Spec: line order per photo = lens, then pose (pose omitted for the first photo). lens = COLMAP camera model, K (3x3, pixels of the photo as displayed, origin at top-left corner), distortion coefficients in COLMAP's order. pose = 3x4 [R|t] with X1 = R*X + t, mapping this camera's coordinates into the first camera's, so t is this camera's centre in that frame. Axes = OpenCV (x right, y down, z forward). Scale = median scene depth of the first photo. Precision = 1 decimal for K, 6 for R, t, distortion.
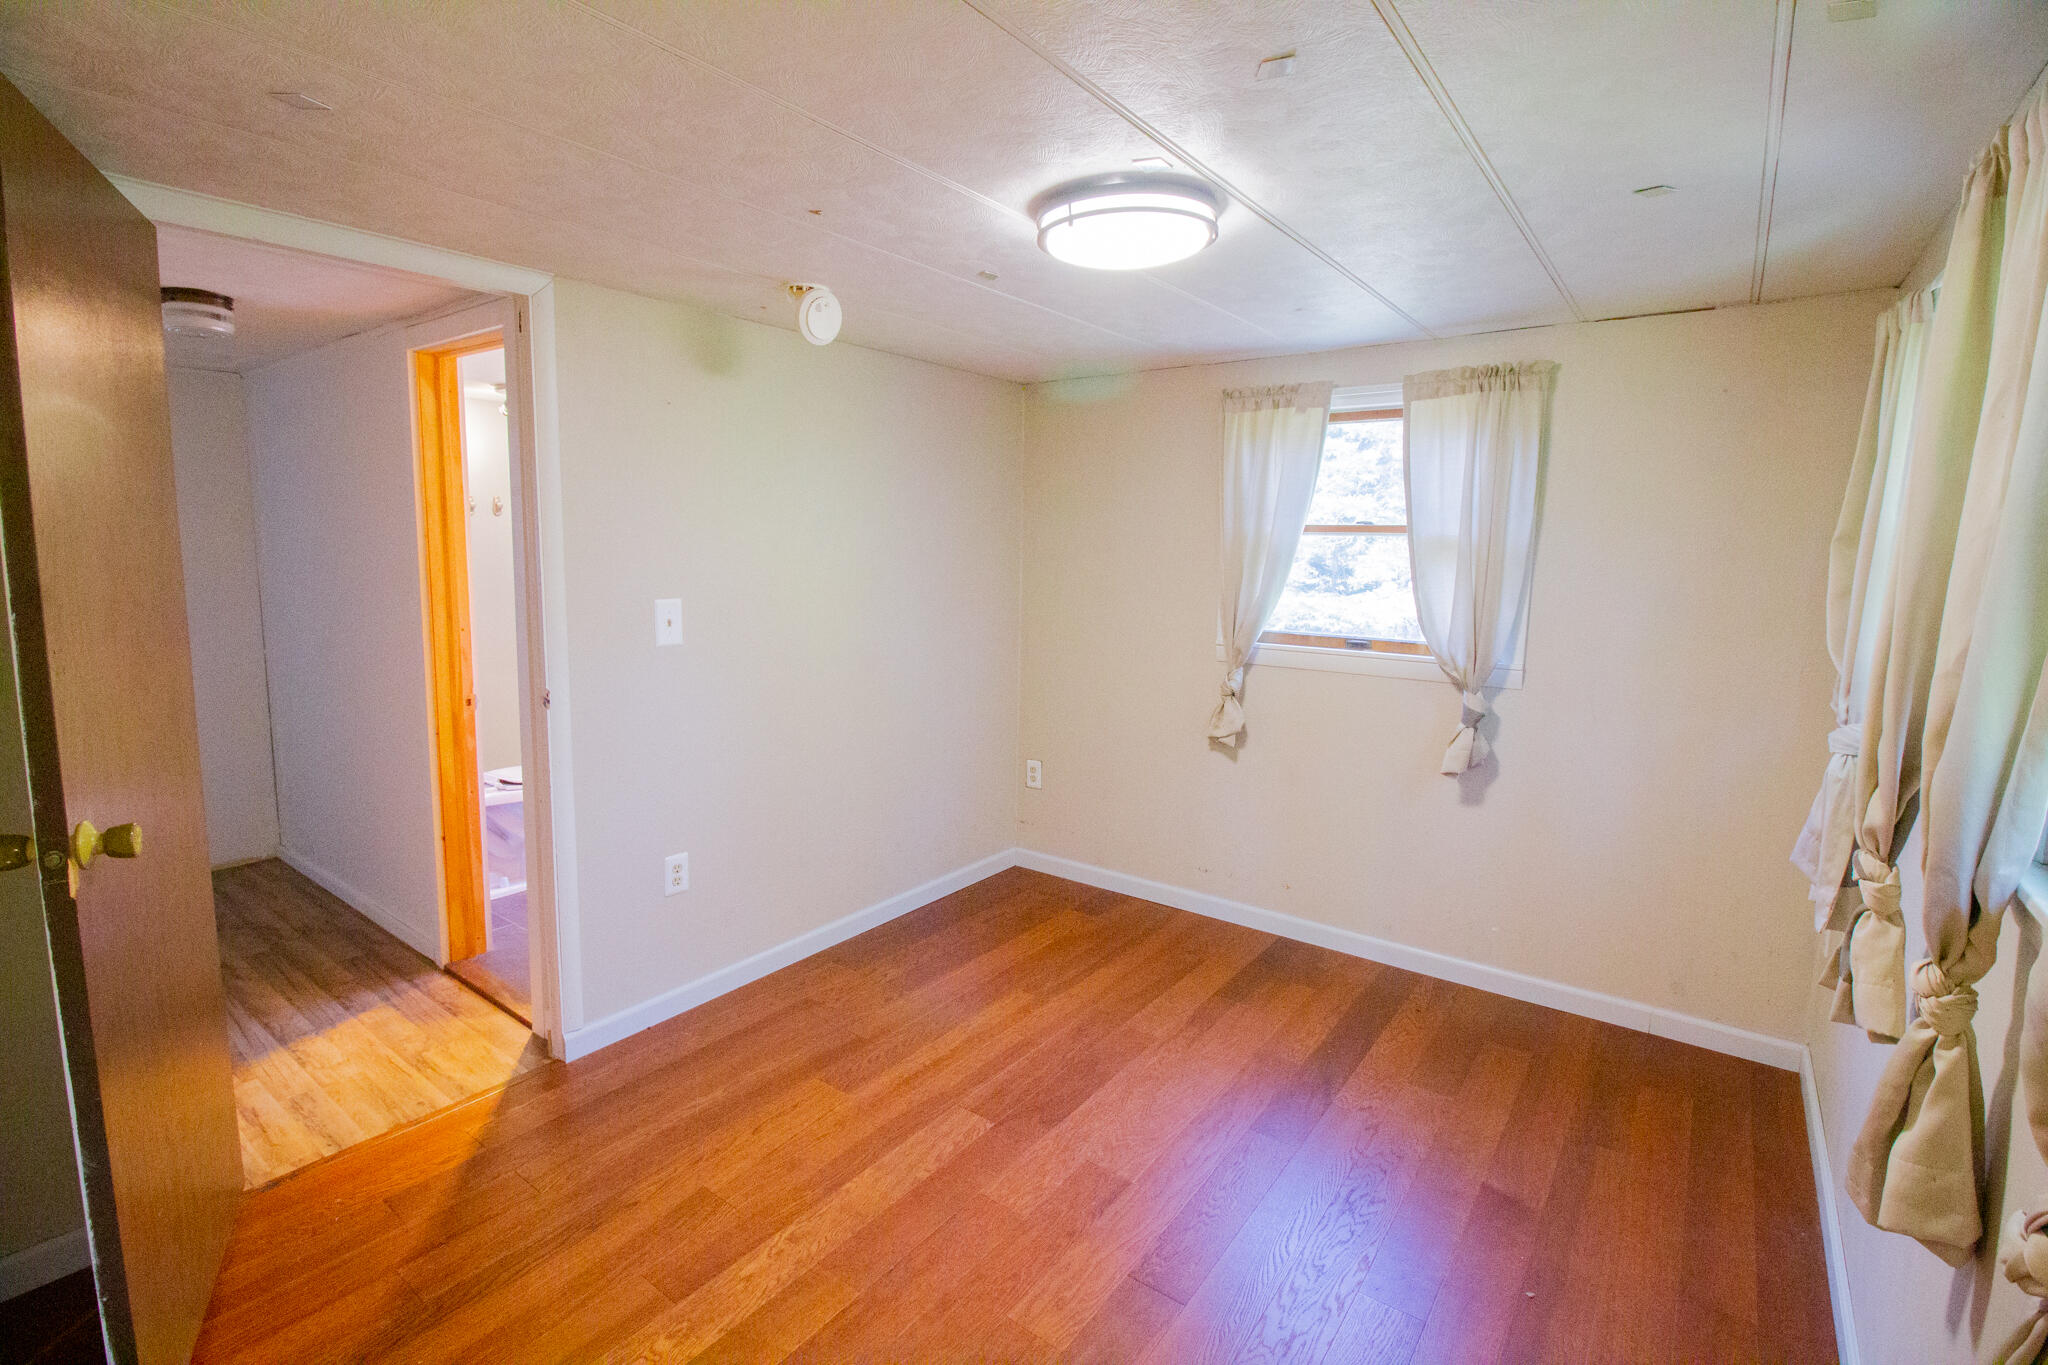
lens RADIAL K [[946.0, 0, 1023.8], [0, 946.0, 659.8], [0, 0, 1]] dist [-0.001198, -0.000347]
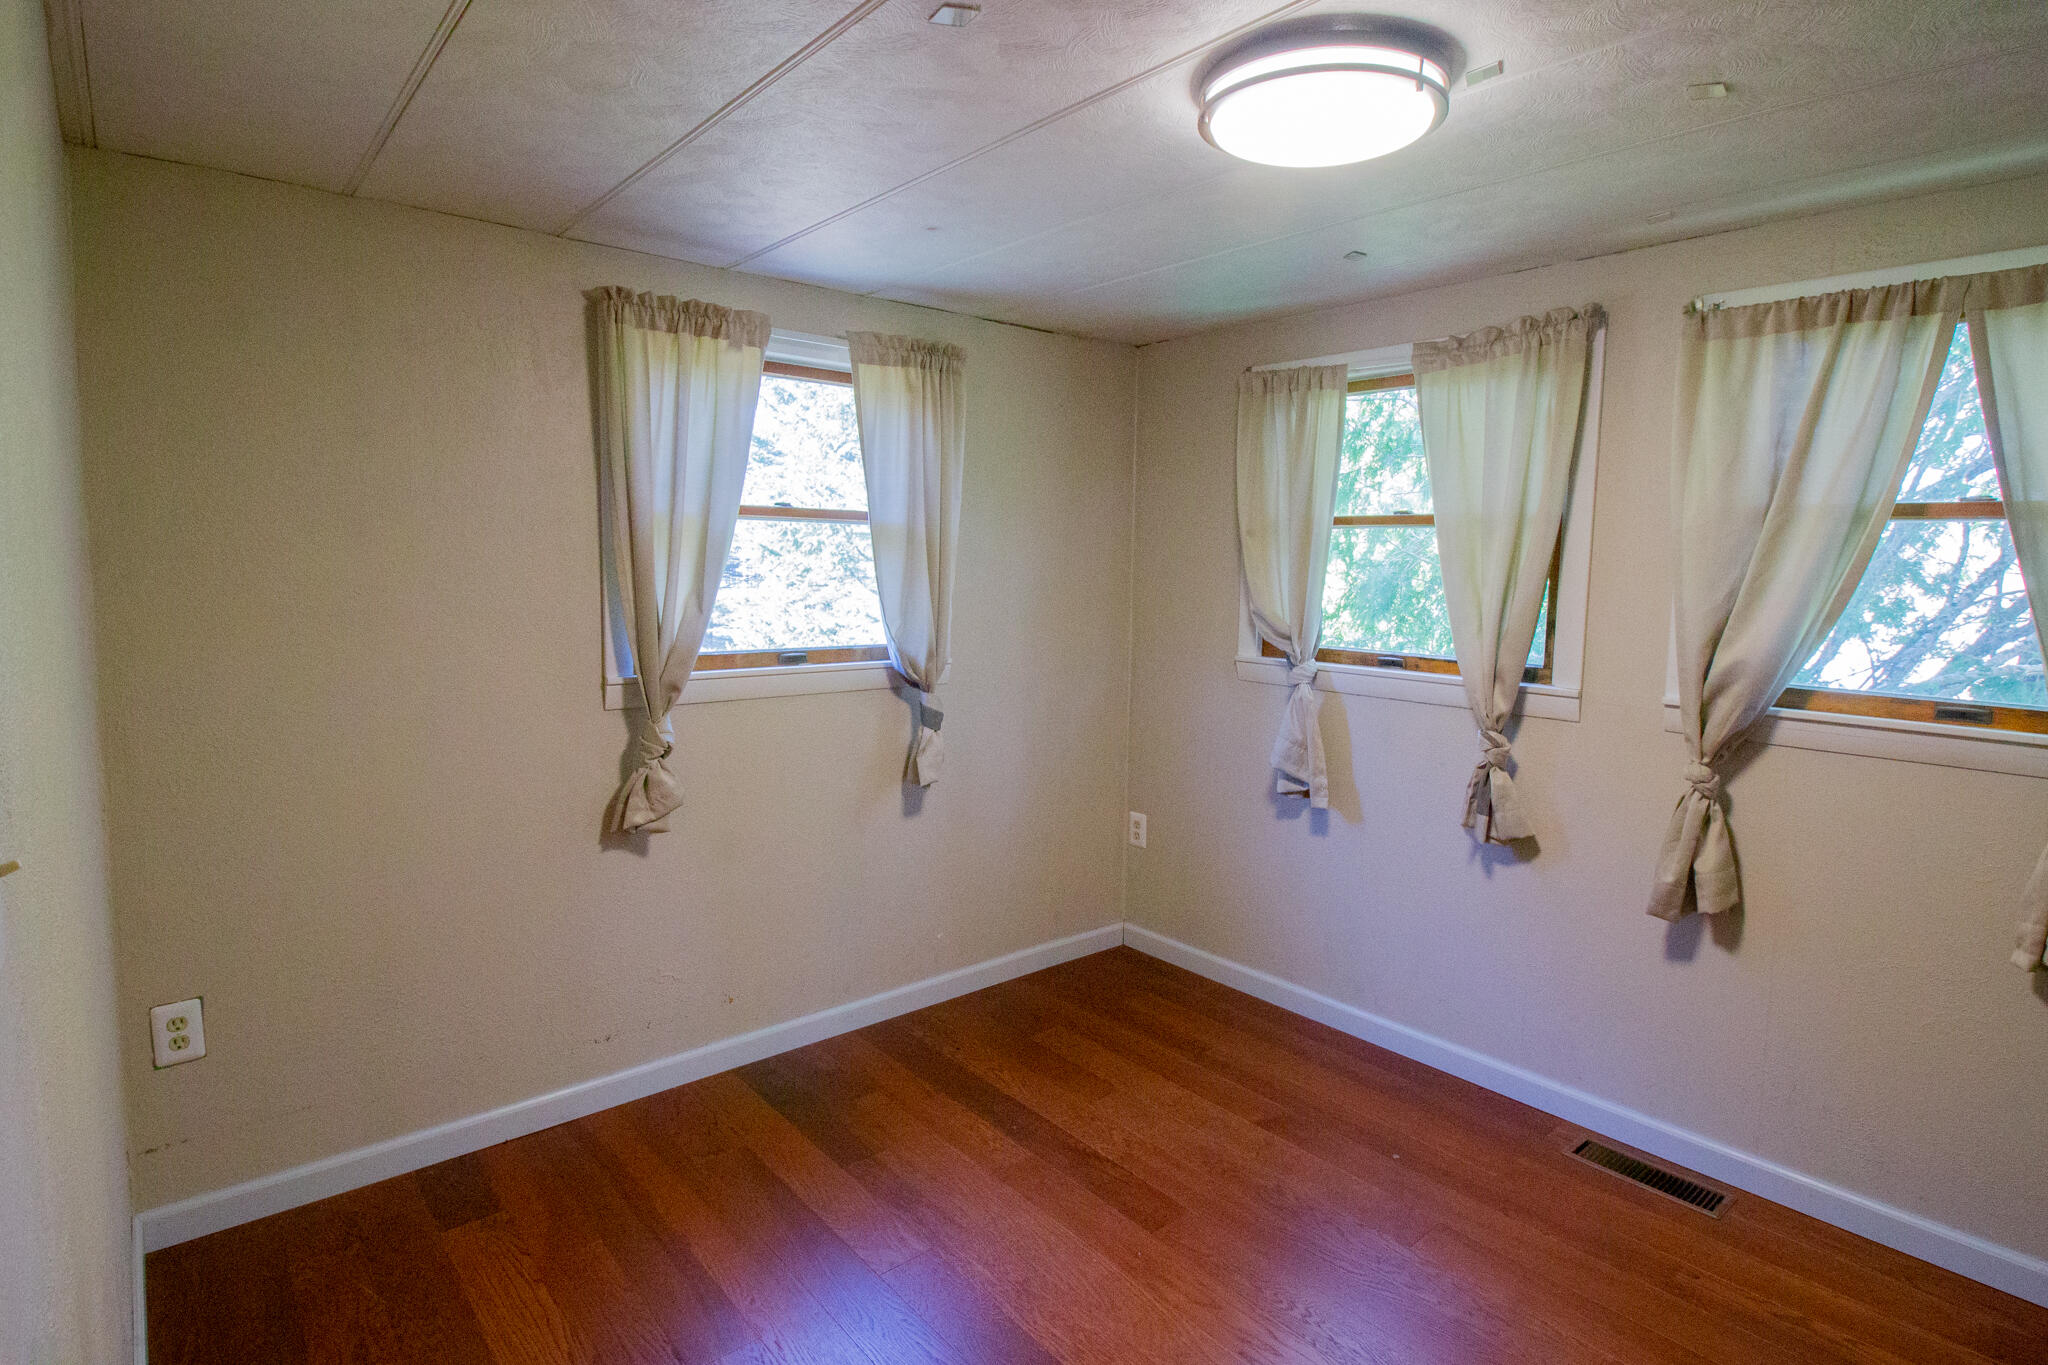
lens RADIAL K [[976.4, 0, 1024.0], [0, 976.4, 682.5], [0, 0, 1]] dist [0.046530, -0.000184]
pose [[0.299671, -0.120349, 0.946421, -0.397163], [0.123926, 0.988517, 0.086463, -0.046976], [-0.945960, 0.091375, 0.311145, 0.587643]]
